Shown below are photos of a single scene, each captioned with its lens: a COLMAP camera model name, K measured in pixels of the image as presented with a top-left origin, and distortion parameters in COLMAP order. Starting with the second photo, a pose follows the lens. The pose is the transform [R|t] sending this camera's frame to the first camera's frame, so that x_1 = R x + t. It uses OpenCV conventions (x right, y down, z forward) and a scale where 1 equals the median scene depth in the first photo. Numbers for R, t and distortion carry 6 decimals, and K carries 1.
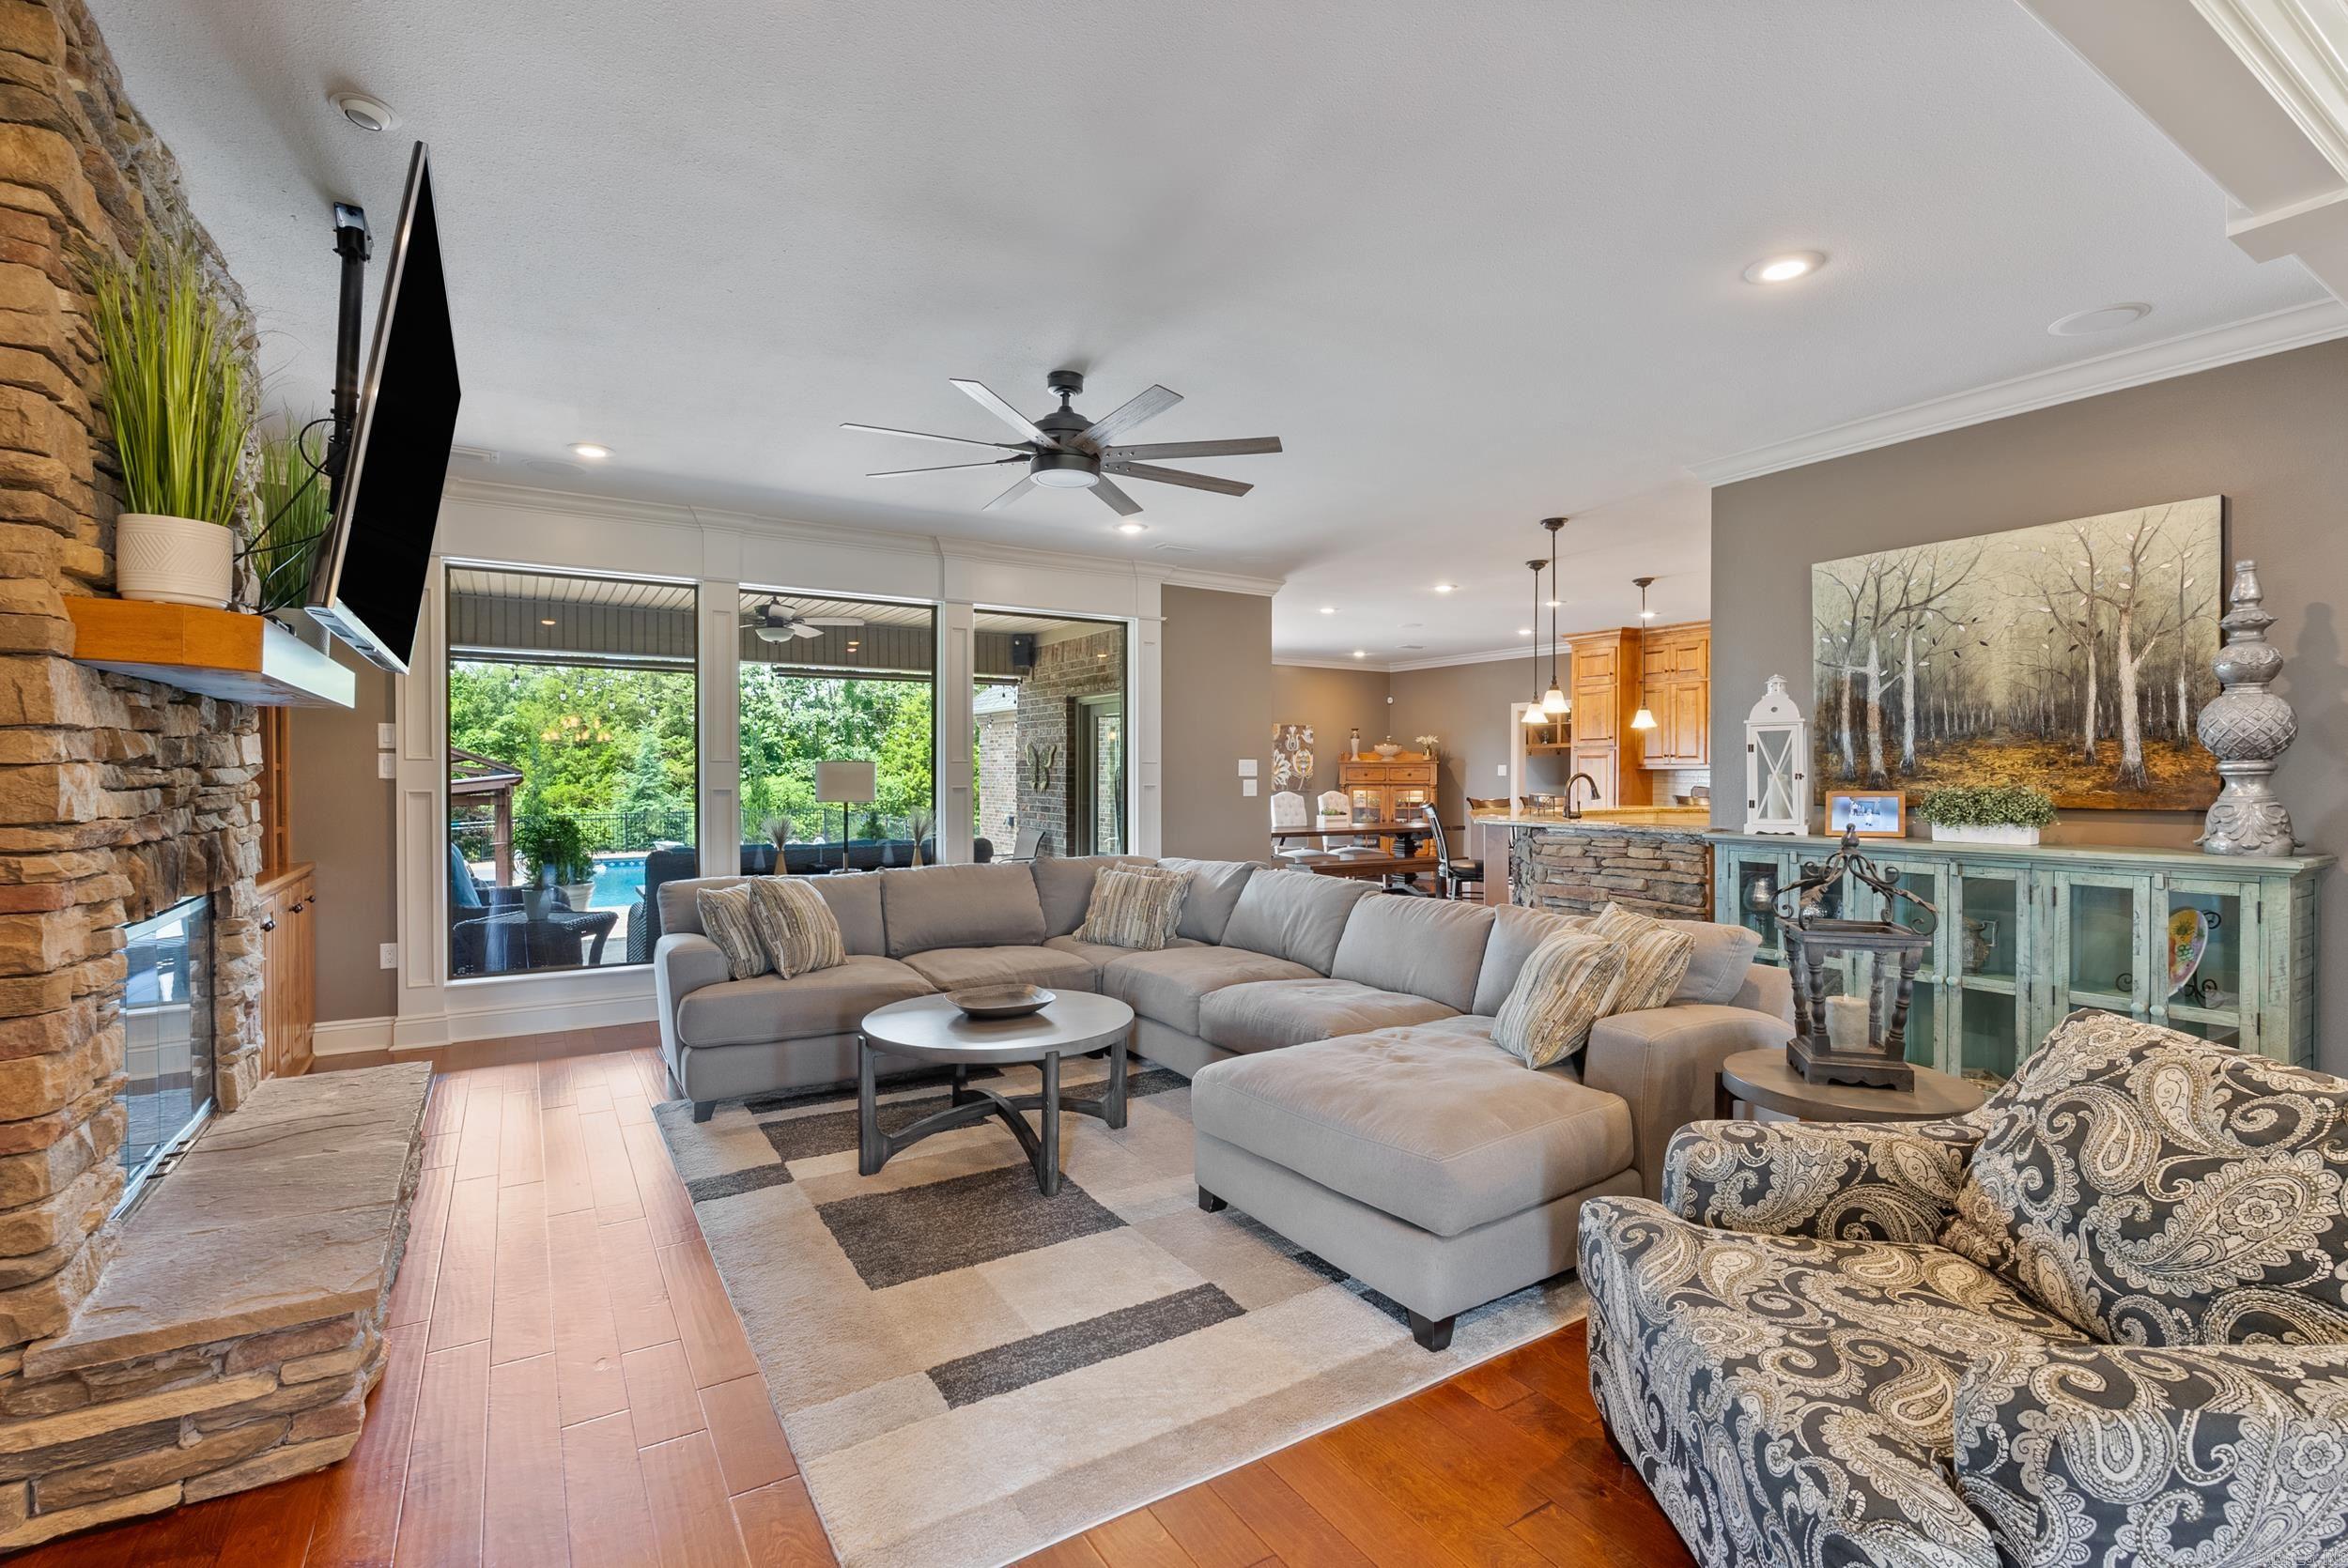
lens RADIAL K [[1054.5, 0, 1172.0], [0, 1054.5, 789.0], [0, 0, 1]] dist [-0.004413, 0.000275]
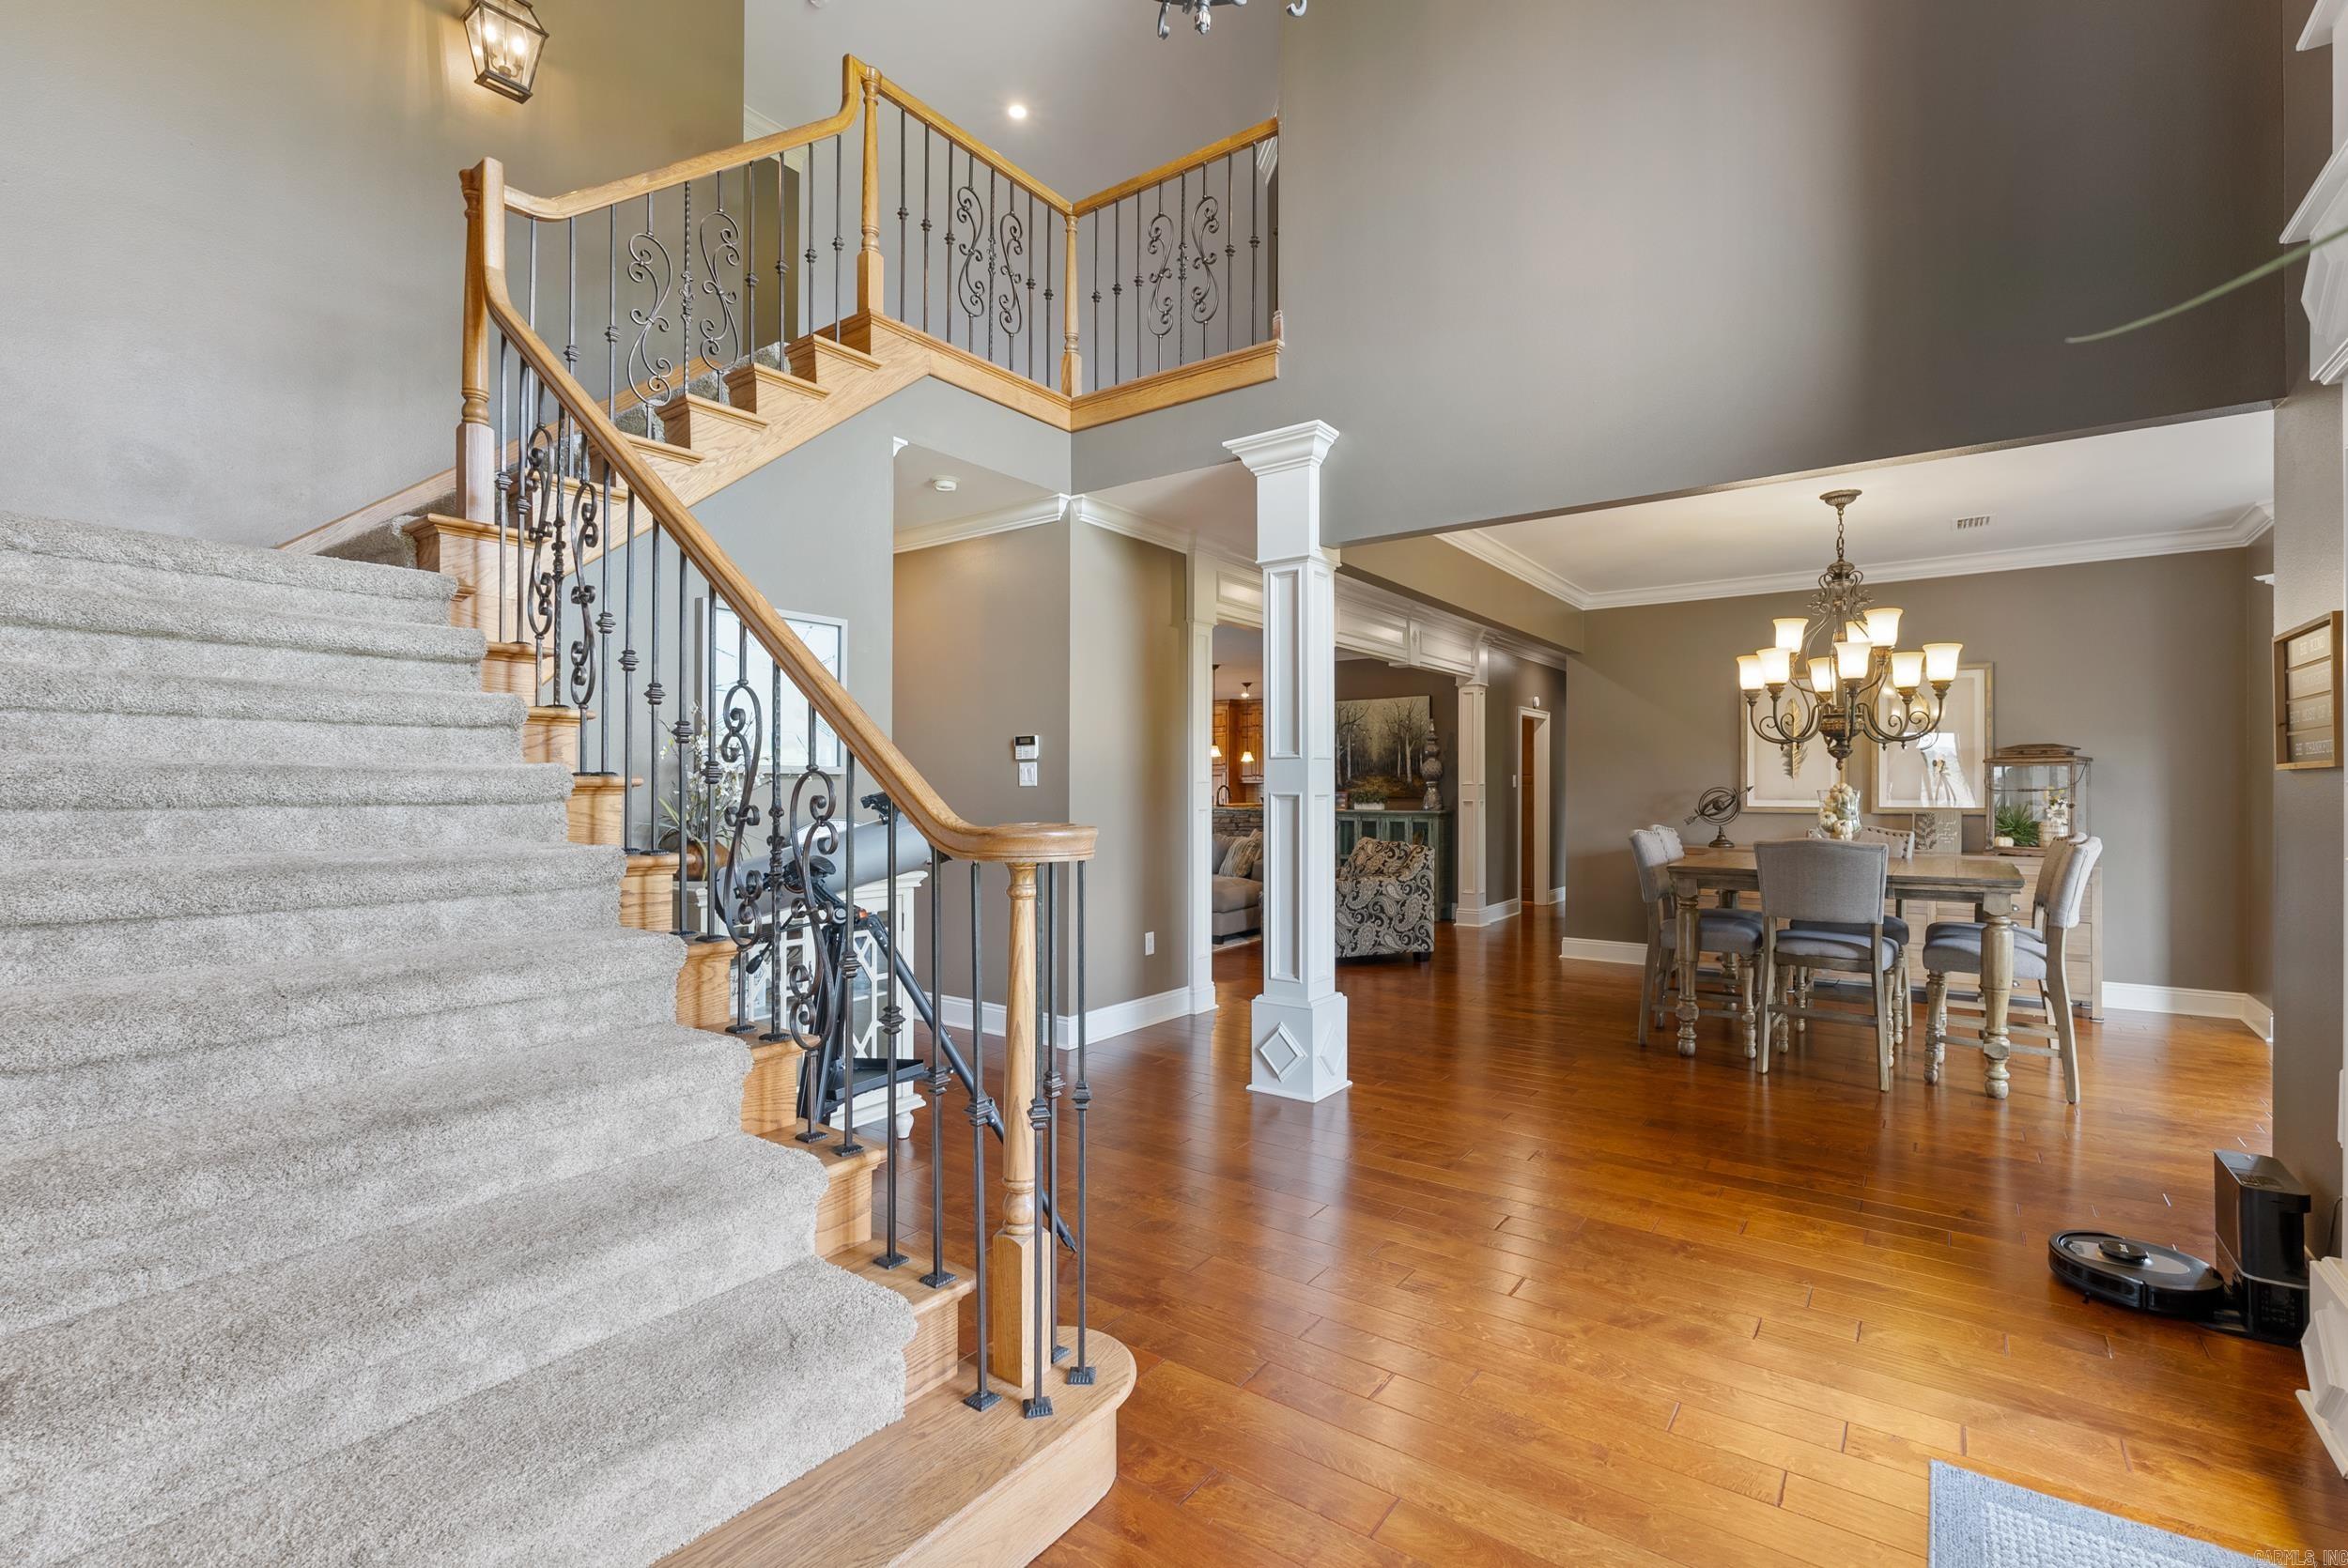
lens RADIAL K [[1054.5, 0, 1173.7], [0, 1054.5, 782.3], [0, 0, 1]] dist [-0.004413, 0.000275]
pose [[0.926139, 0.004537, 0.377156, -0.844389], [0.002125, 0.999849, -0.017246, 0.027391], [-0.377177, 0.016774, 0.925989, -1.533680]]
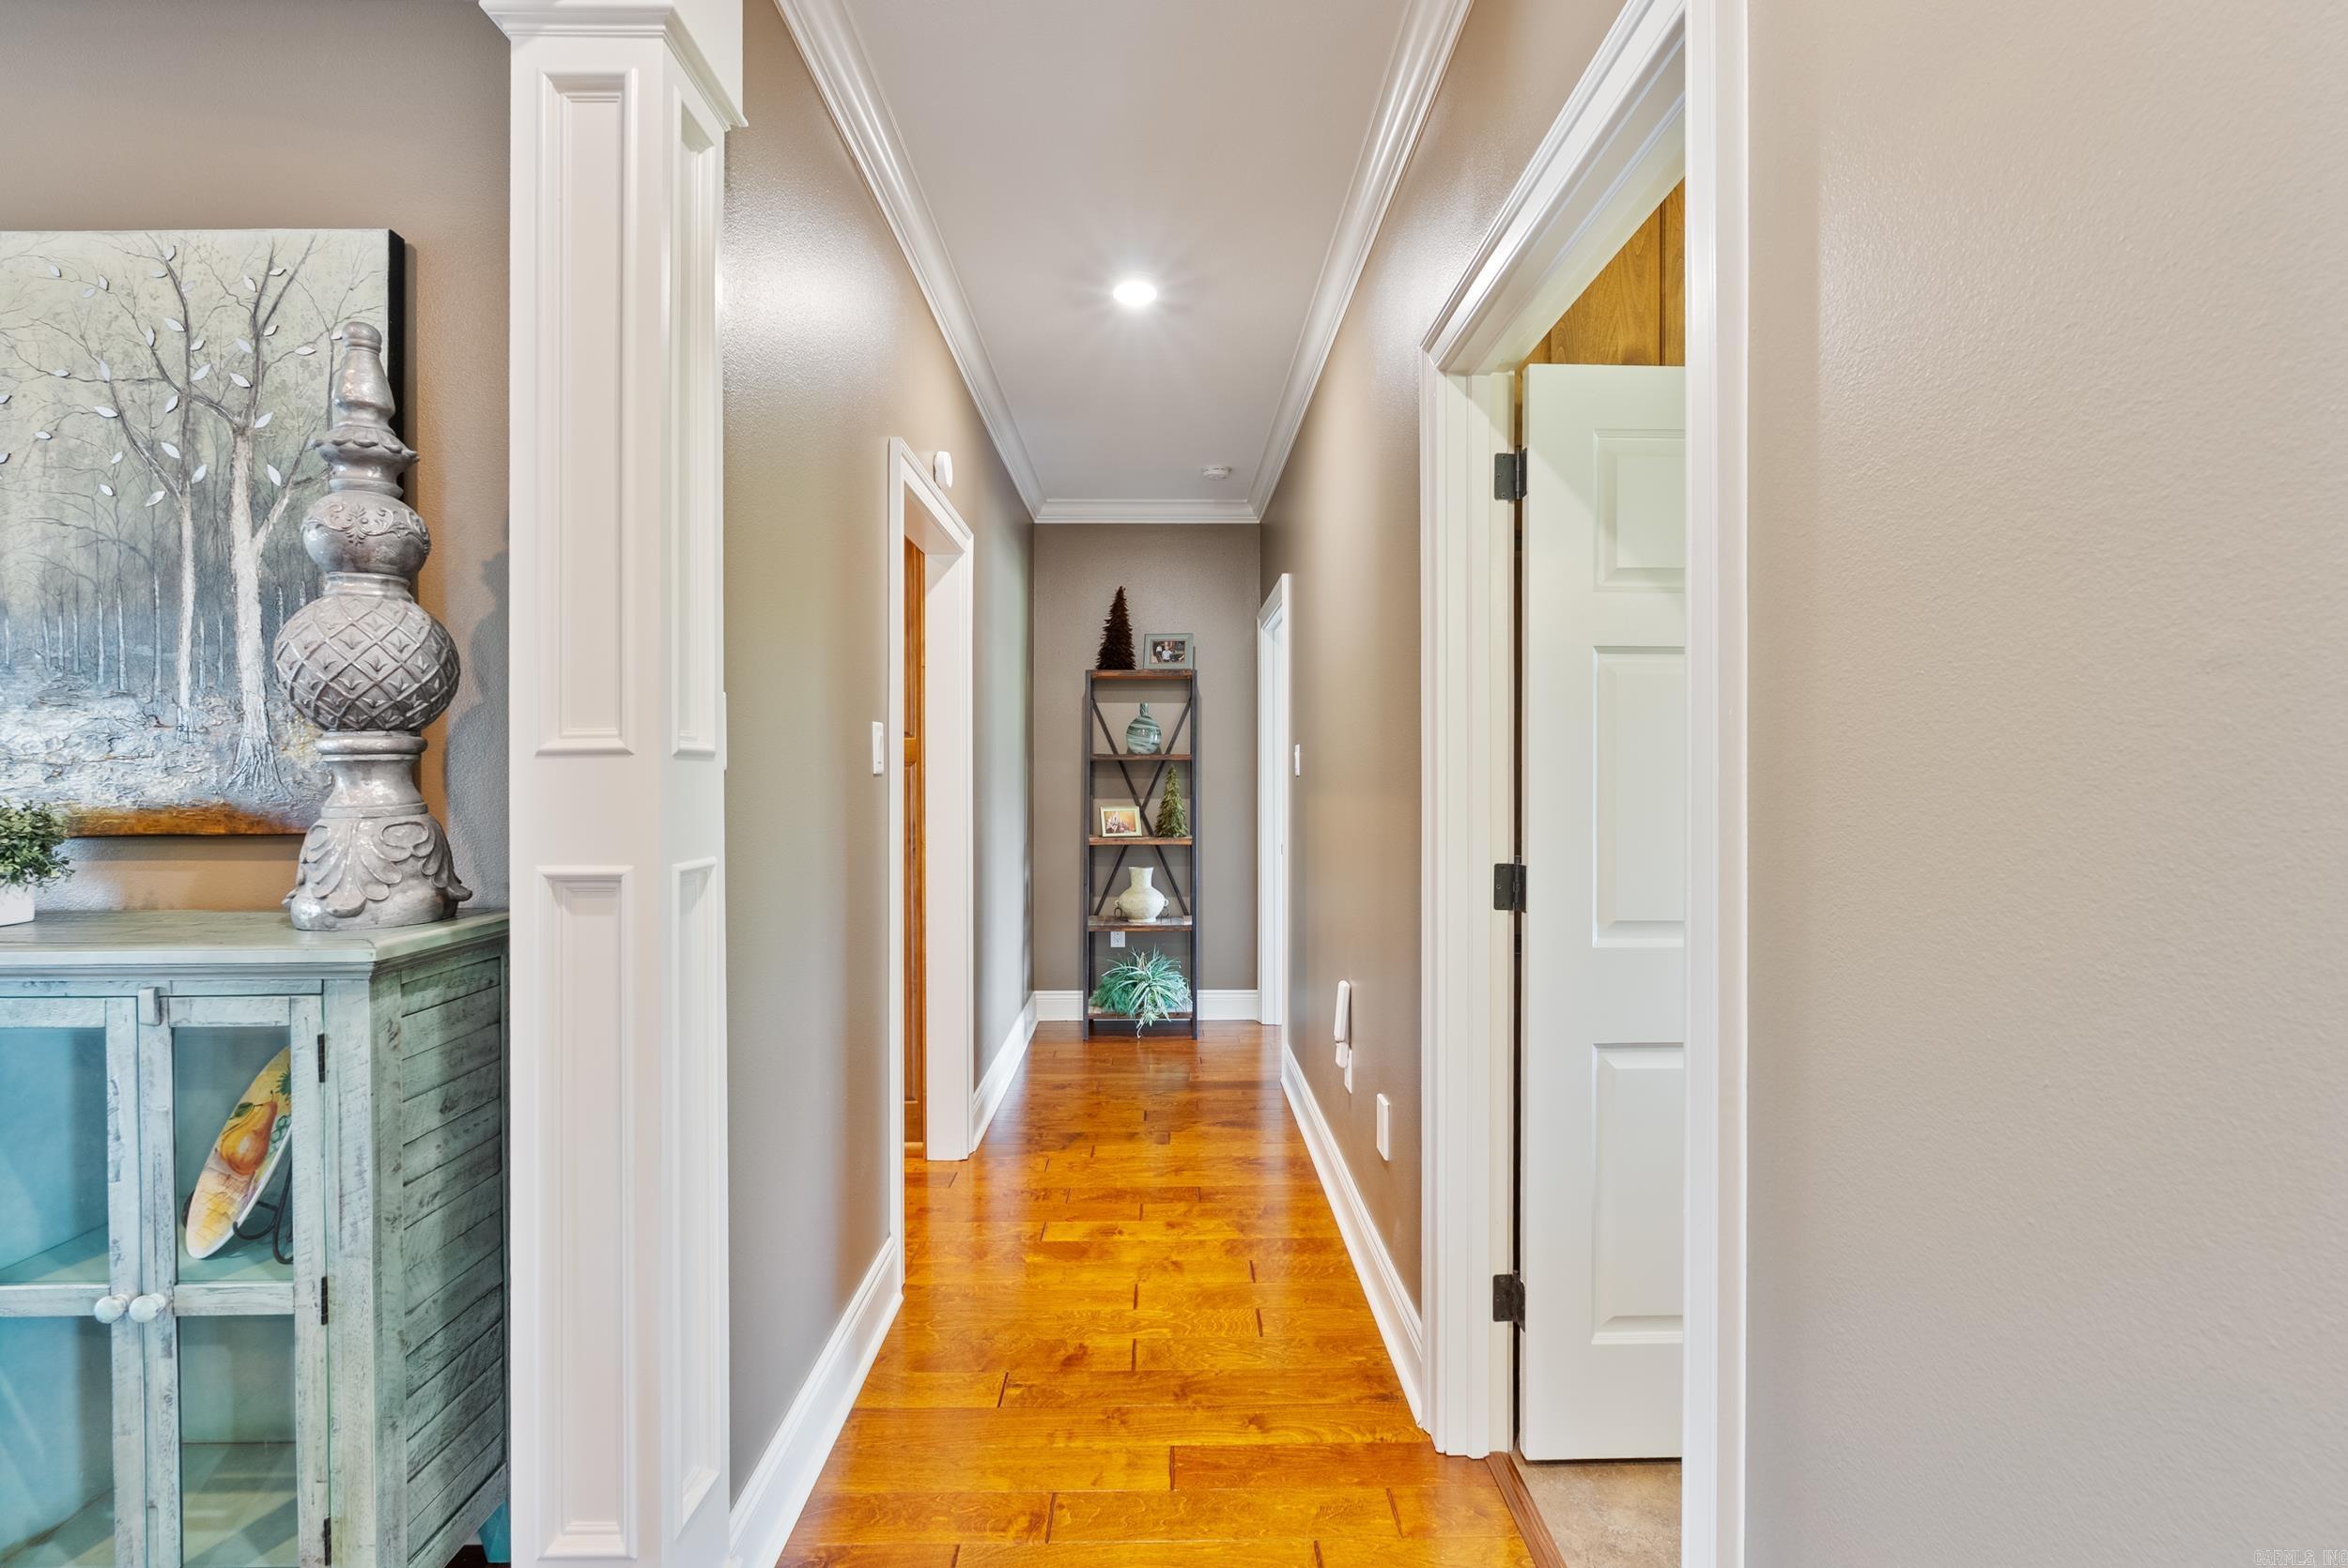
lens RADIAL K [[1054.5, 0, 1181.5], [0, 1054.5, 783.2], [0, 0, 1]] dist [-0.004413, 0.000275]
pose [[0.508800, -0.008497, 0.860843, 0.707909], [0.016703, 0.999861, -0.000003, 0.002788], [-0.860723, 0.014380, 0.508871, 0.374123]]
